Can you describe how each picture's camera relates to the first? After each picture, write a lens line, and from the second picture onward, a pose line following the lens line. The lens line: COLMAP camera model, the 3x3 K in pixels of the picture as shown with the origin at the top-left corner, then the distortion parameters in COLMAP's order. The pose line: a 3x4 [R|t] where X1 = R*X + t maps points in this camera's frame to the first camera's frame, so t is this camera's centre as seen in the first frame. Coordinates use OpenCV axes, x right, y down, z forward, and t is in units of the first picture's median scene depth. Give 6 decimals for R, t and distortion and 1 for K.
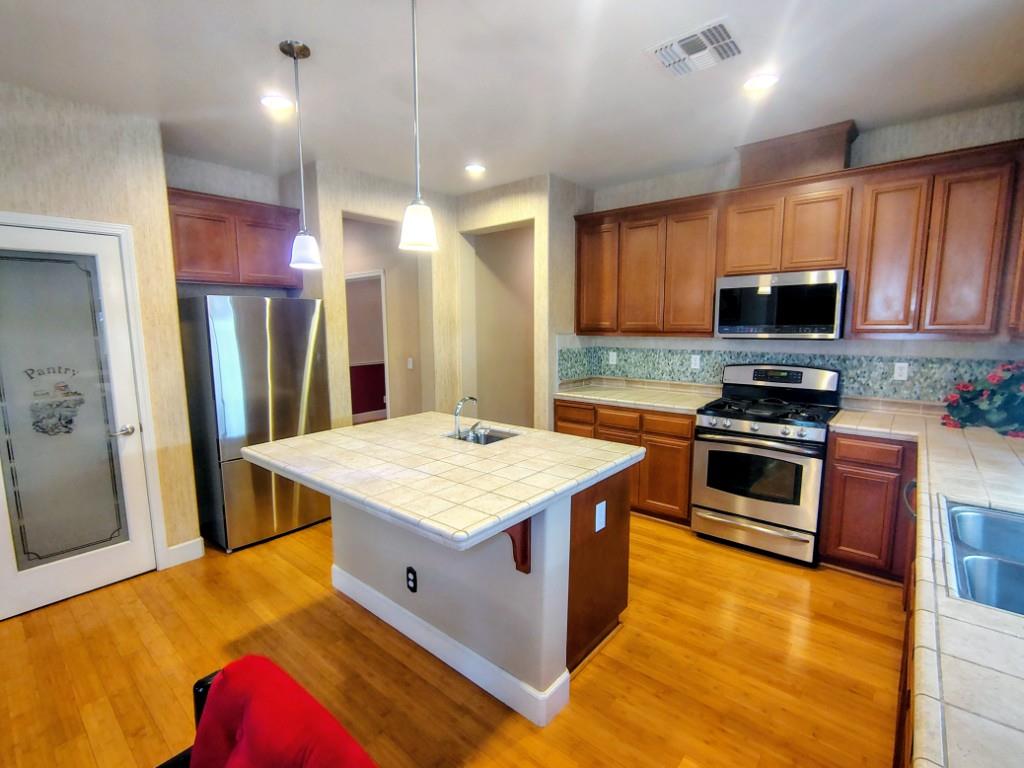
lens RADIAL K [[482.6, 0, 512.1], [0, 482.6, 383.3], [0, 0, 1]] dist [-0.007154, 0.003041]
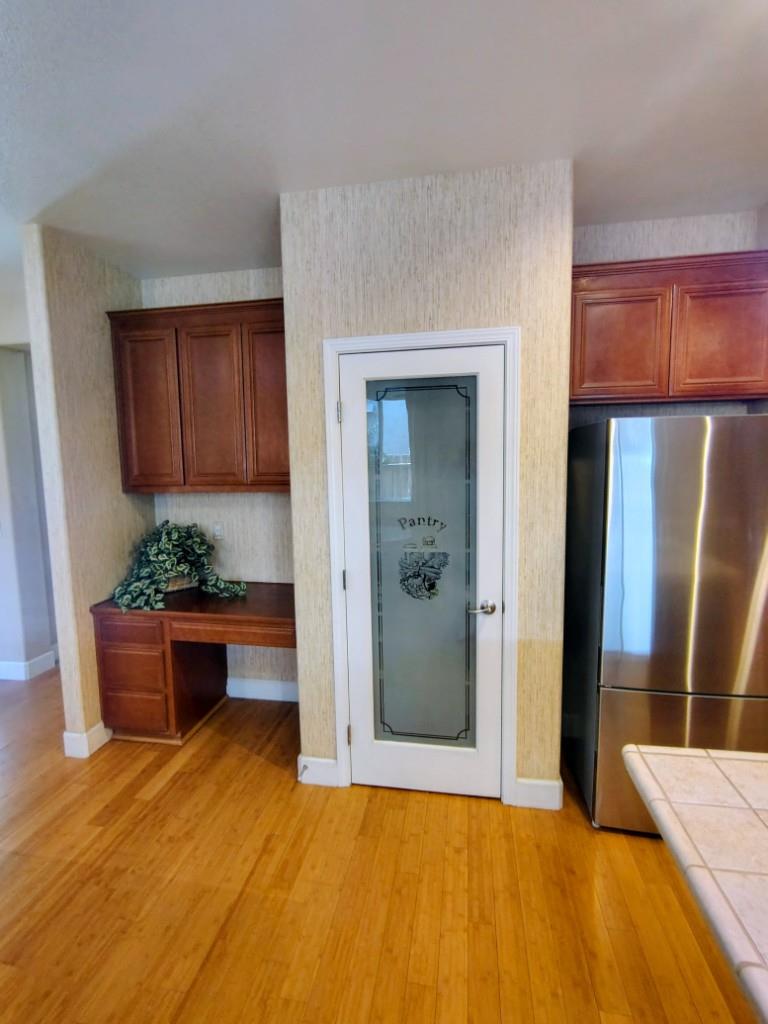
lens RADIAL K [[482.6, 0, 386.8], [0, 482.6, 504.3], [0, 0, 1]] dist [-0.007154, 0.003041]
pose [[0.502750, 0.096363, -0.859044, -0.252076], [-0.096734, 0.993797, 0.054866, -0.086696], [0.859002, 0.055515, 0.508953, 0.475281]]
